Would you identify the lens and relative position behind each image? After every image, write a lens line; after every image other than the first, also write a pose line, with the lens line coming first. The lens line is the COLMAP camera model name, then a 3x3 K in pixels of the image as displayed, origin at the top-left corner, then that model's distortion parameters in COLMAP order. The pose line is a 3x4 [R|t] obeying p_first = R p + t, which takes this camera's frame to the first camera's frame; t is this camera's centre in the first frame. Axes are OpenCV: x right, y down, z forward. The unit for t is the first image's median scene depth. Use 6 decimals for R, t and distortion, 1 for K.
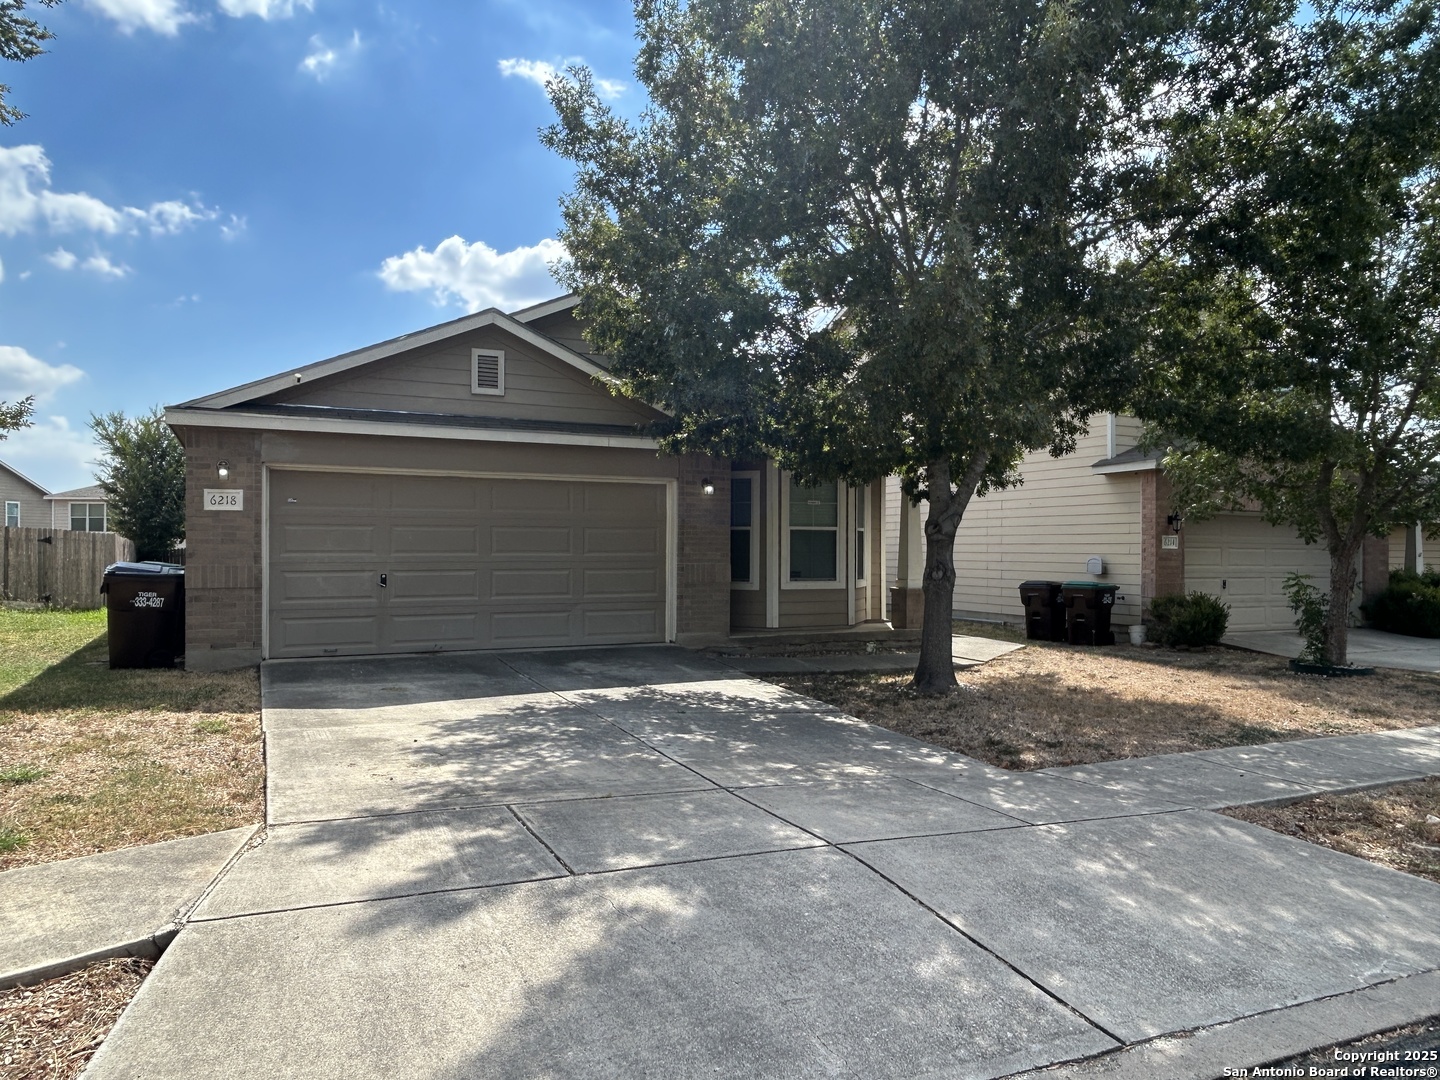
lens RADIAL K [[993.1, 0, 715.7], [0, 993.1, 535.5], [0, 0, 1]] dist [-0.002326, -0.000372]
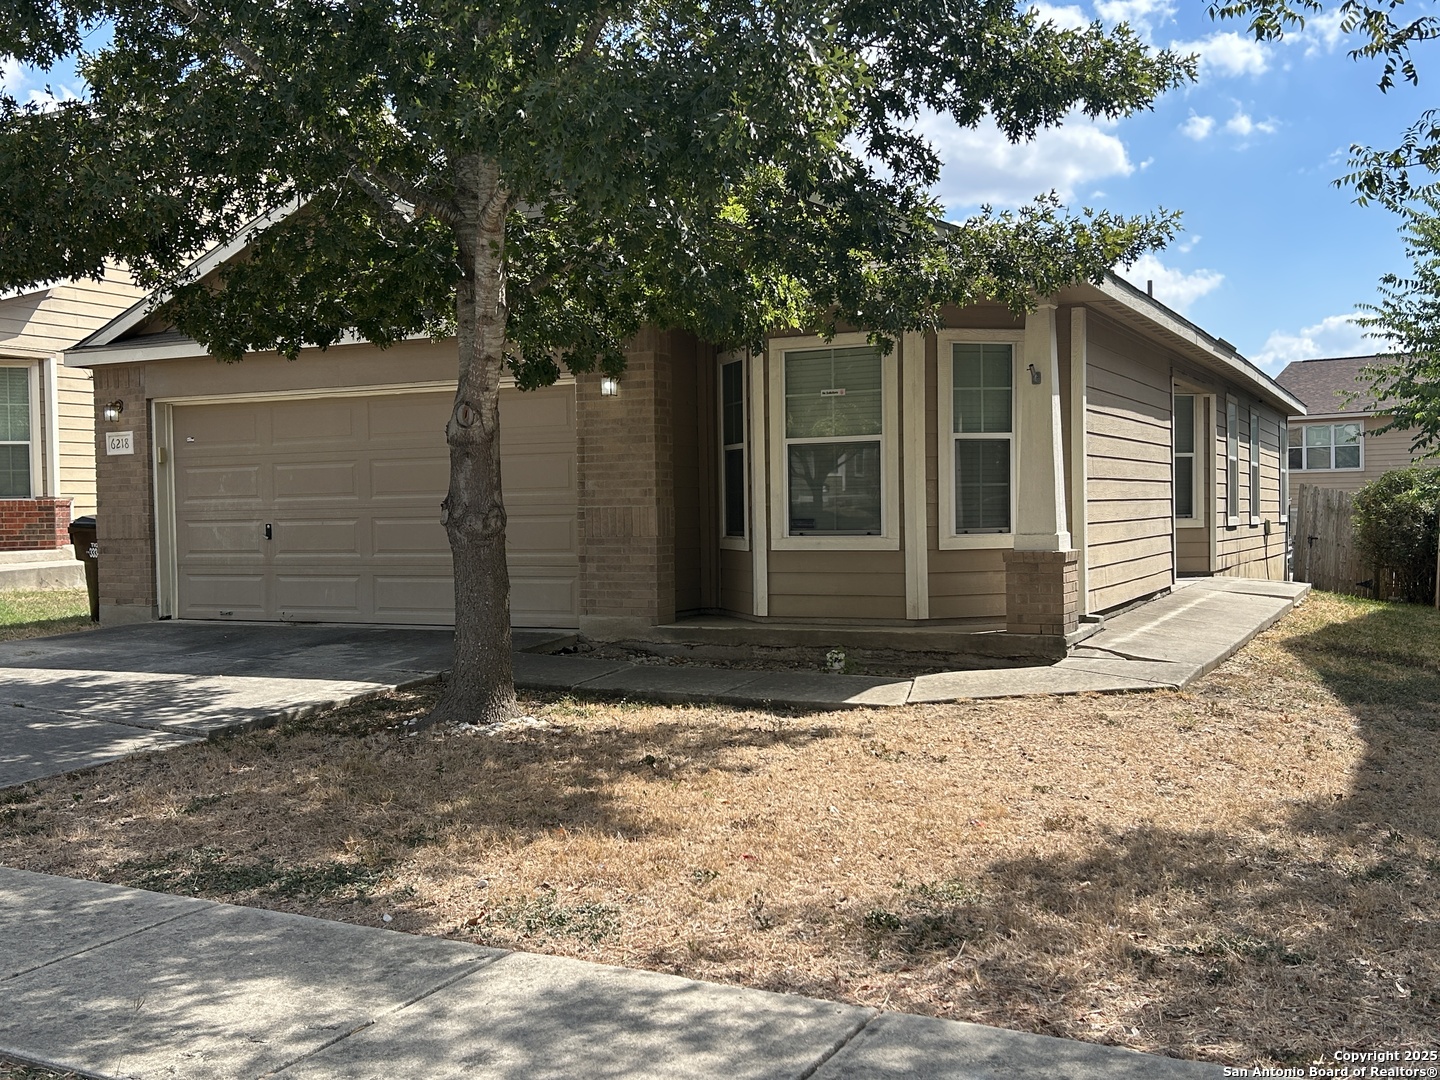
lens RADIAL K [[1456.8, 0, 729.6], [0, 1456.8, 551.4], [0, 0, 1]] dist [0.000936, 0.000000]
pose [[0.620005, 0.009705, -0.784538, 0.821041], [0.027276, 0.999052, 0.033915, 0.030329], [0.784123, -0.042426, 0.619153, 0.536776]]
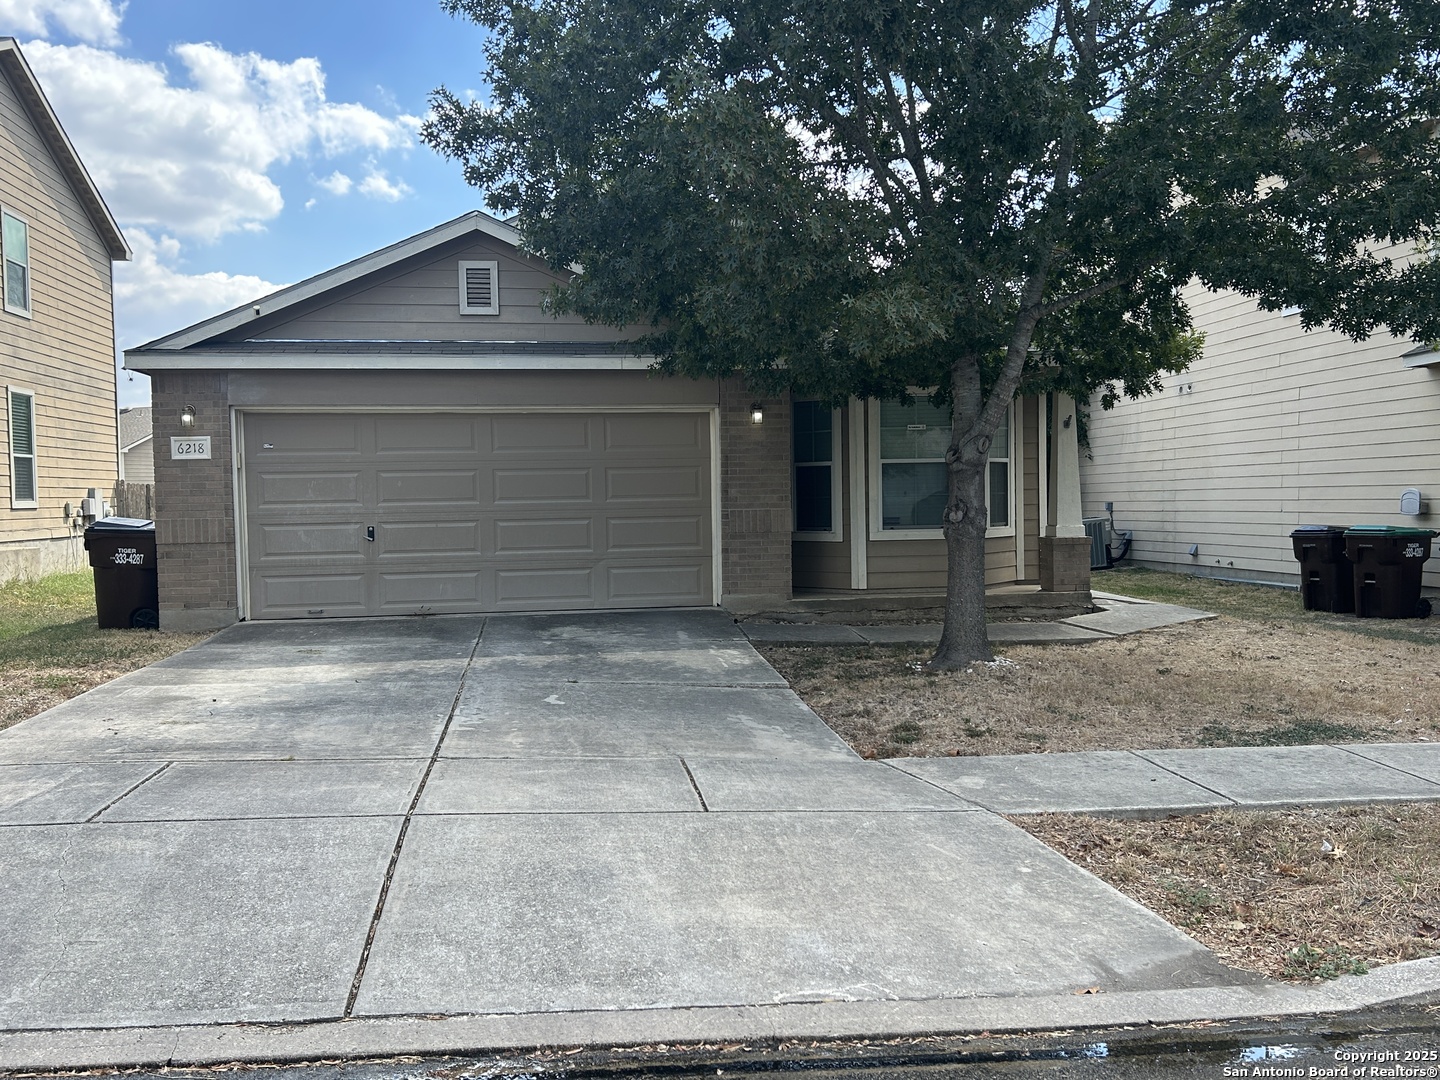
lens RADIAL K [[1280.7, 0, 711.3], [0, 1280.7, 543.7], [0, 0, 1]] dist [0.031759, -0.046916]
pose [[0.950719, -0.010469, -0.309876, 0.301065], [0.025082, 0.998751, 0.043210, 0.011985], [0.309036, -0.048853, 0.949795, 0.004783]]
